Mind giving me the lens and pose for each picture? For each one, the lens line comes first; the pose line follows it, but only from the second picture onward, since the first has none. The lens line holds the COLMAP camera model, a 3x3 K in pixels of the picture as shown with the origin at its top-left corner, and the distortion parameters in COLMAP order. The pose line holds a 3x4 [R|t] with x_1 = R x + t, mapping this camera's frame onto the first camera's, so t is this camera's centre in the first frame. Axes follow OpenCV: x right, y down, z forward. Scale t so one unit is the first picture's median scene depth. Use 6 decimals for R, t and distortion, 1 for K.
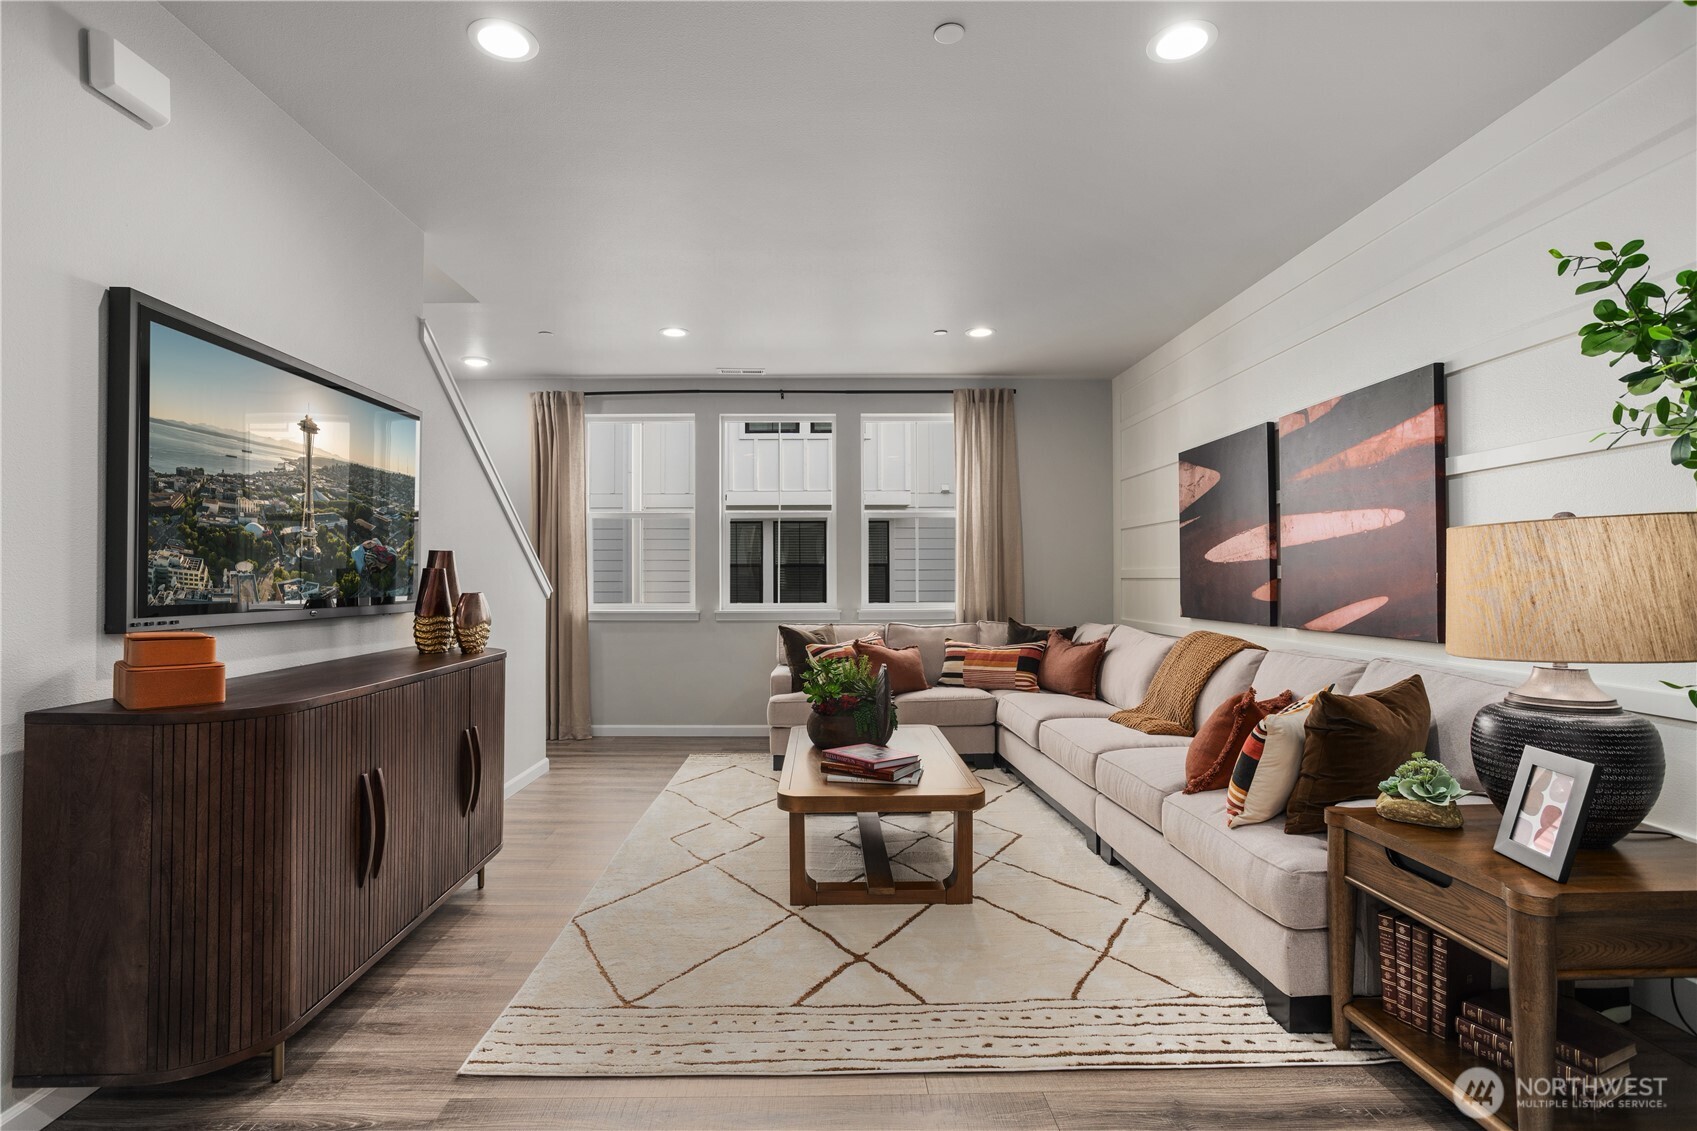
lens RADIAL K [[809.0, 0, 839.3], [0, 809.0, 565.5], [0, 0, 1]] dist [-0.035992, -0.002507]
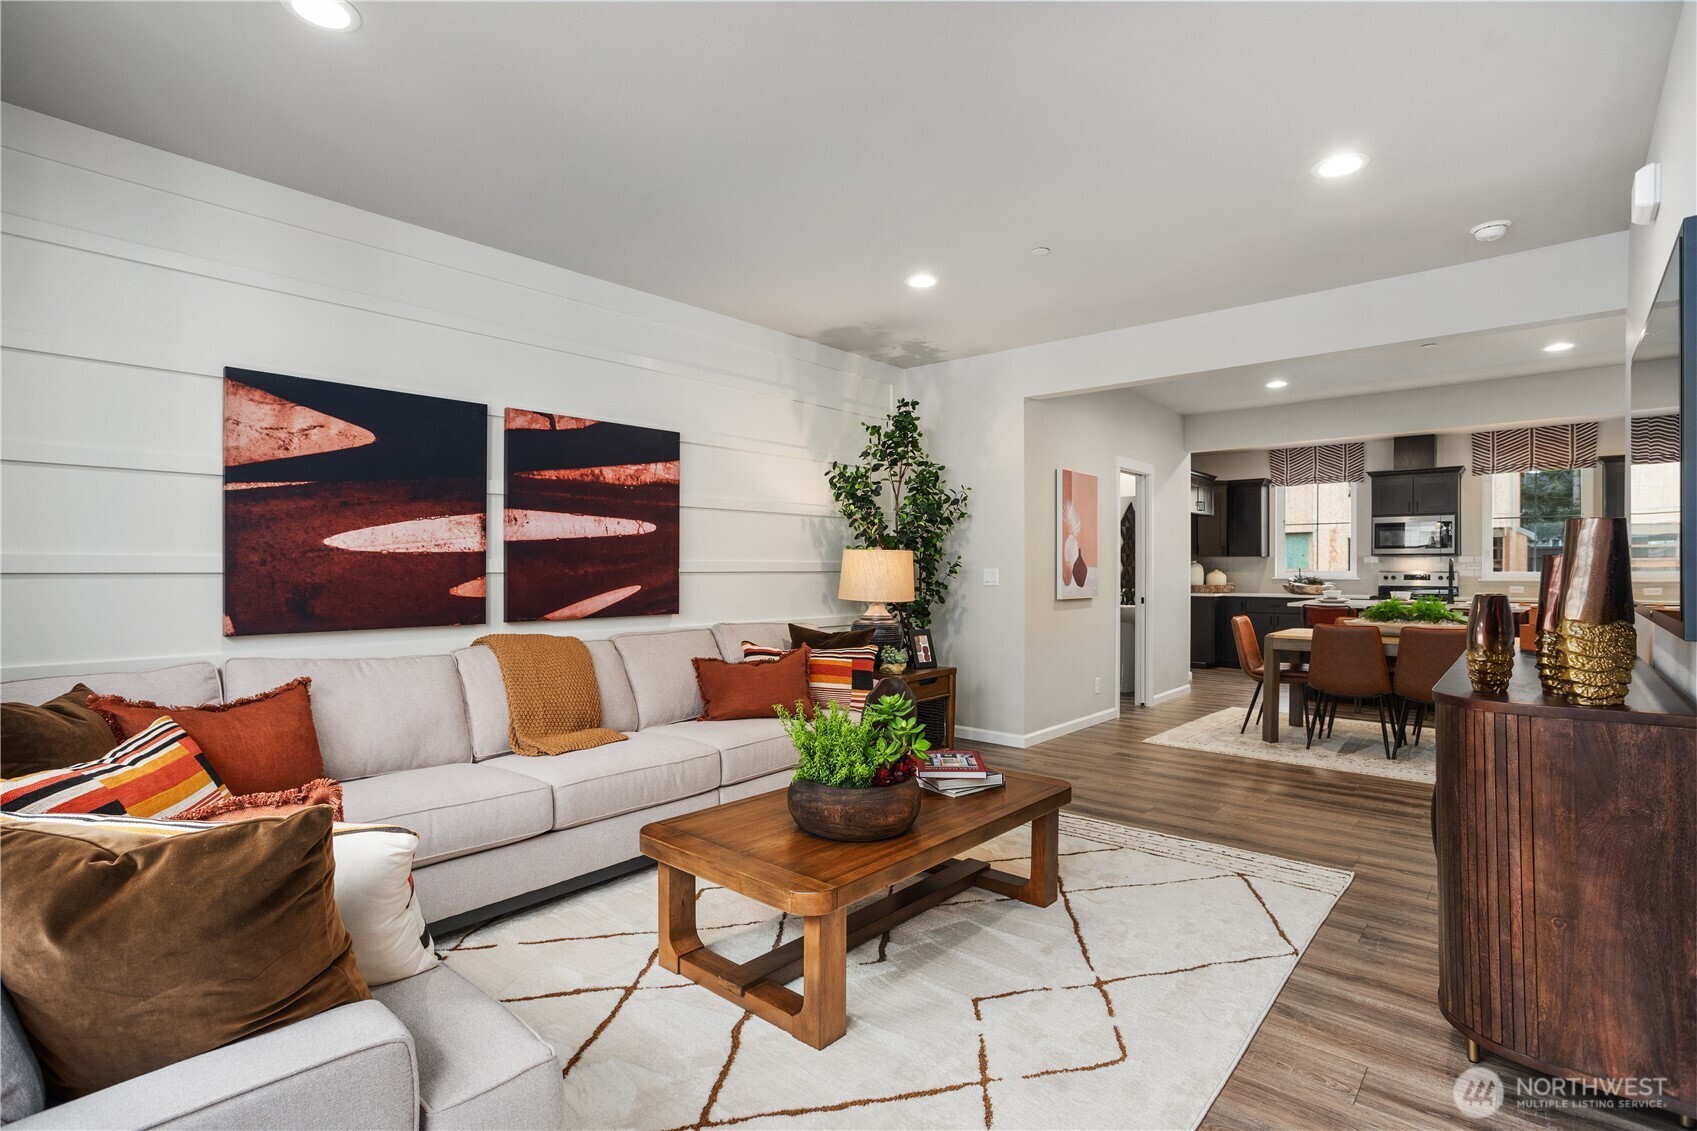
lens RADIAL K [[809.0, 0, 842.4], [0, 809.0, 563.9], [0, 0, 1]] dist [-0.035992, -0.002507]
pose [[-0.729480, 0.013883, 0.683861, -0.477435], [-0.002146, 0.999743, -0.022585, 0.030888], [-0.683999, -0.017943, -0.729263, 1.661507]]
